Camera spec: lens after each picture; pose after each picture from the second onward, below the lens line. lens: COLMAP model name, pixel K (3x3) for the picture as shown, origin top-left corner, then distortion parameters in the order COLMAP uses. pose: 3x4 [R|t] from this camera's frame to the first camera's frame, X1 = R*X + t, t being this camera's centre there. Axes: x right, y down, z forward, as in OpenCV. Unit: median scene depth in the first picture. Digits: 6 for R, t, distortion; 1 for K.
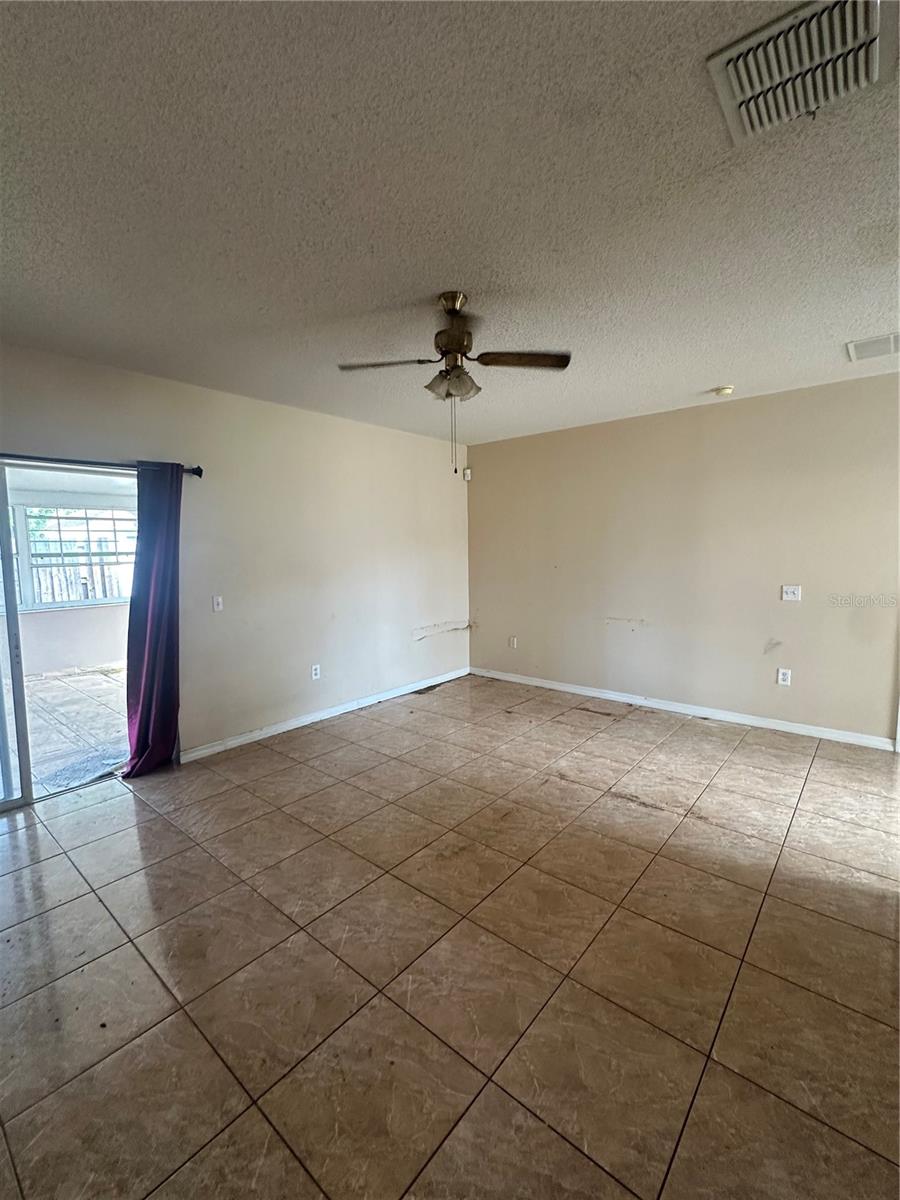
lens RADIAL K [[517.1, 0, 450.0], [0, 517.1, 600.0], [0, 0, 1]] dist [-0.001590, 0.000094]
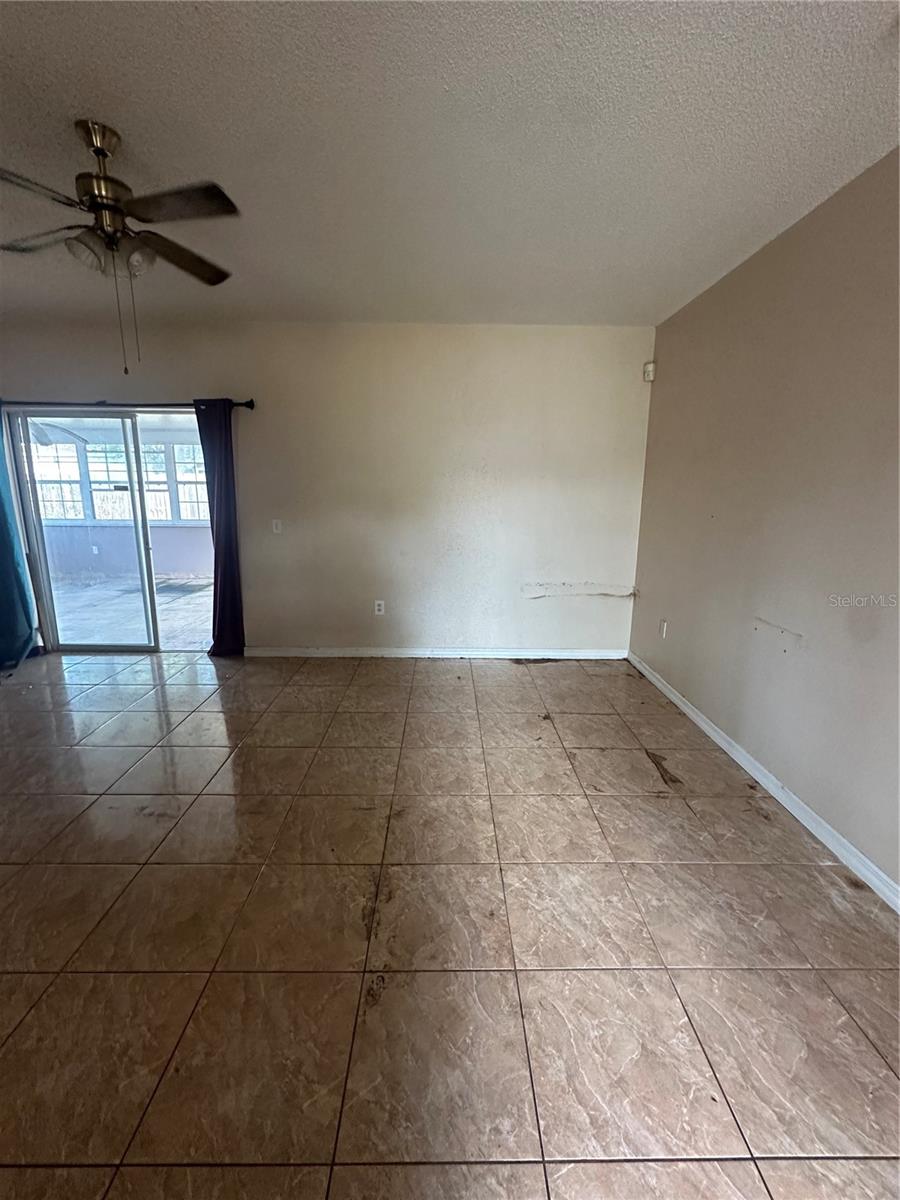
lens RADIAL K [[517.1, 0, 450.0], [0, 517.1, 600.0], [0, 0, 1]] dist [-0.001590, 0.000094]
pose [[0.653596, 0.181810, -0.734682, 0.598186], [-0.095312, 0.982763, 0.158409, -0.046581], [0.750819, -0.033512, 0.659658, 0.508624]]
